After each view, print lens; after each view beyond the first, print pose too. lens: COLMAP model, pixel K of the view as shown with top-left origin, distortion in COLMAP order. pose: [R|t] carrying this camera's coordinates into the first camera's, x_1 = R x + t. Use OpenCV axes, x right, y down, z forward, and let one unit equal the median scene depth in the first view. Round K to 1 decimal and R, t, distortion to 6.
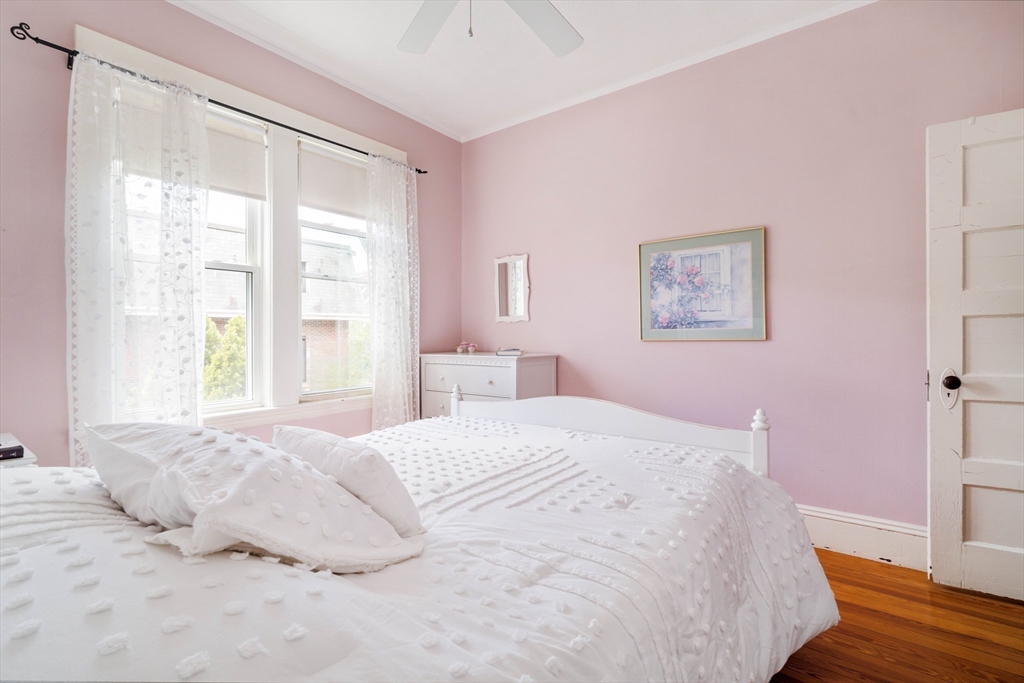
lens RADIAL K [[464.7, 0, 526.0], [0, 464.7, 331.4], [0, 0, 1]] dist [-0.001990, -0.000234]
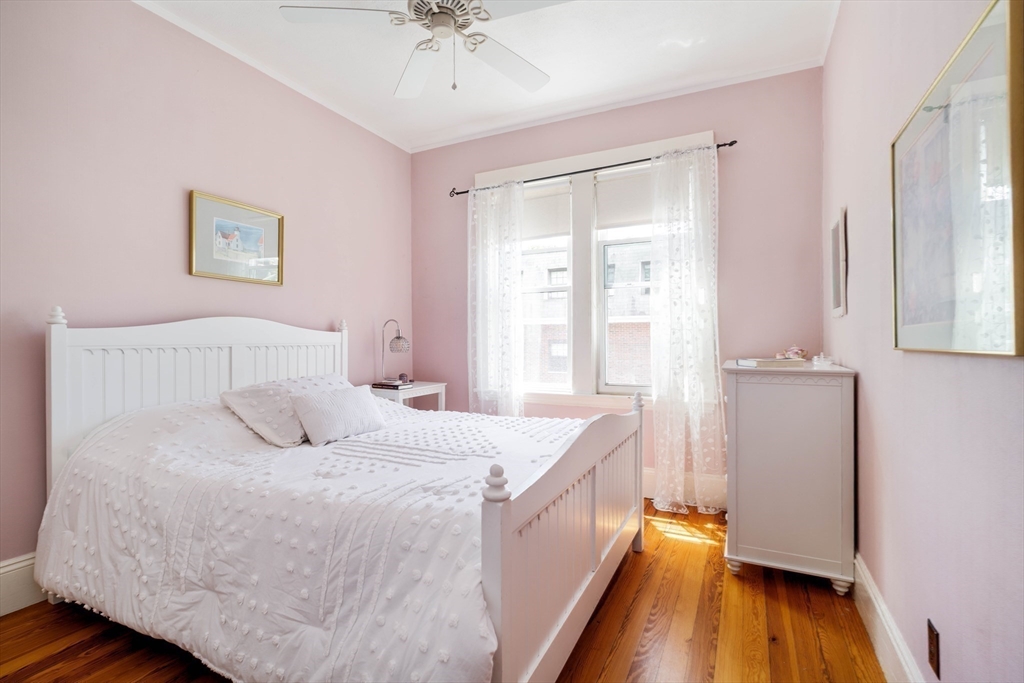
lens RADIAL K [[472.8, 0, 512.4], [0, 472.8, 335.9], [0, 0, 1]] dist [-0.000590, -0.000044]
pose [[0.176635, -0.001269, -0.984276, 0.702990], [0.012598, 0.999920, 0.000971, 0.001602], [0.984196, -0.012572, 0.176637, 0.580105]]
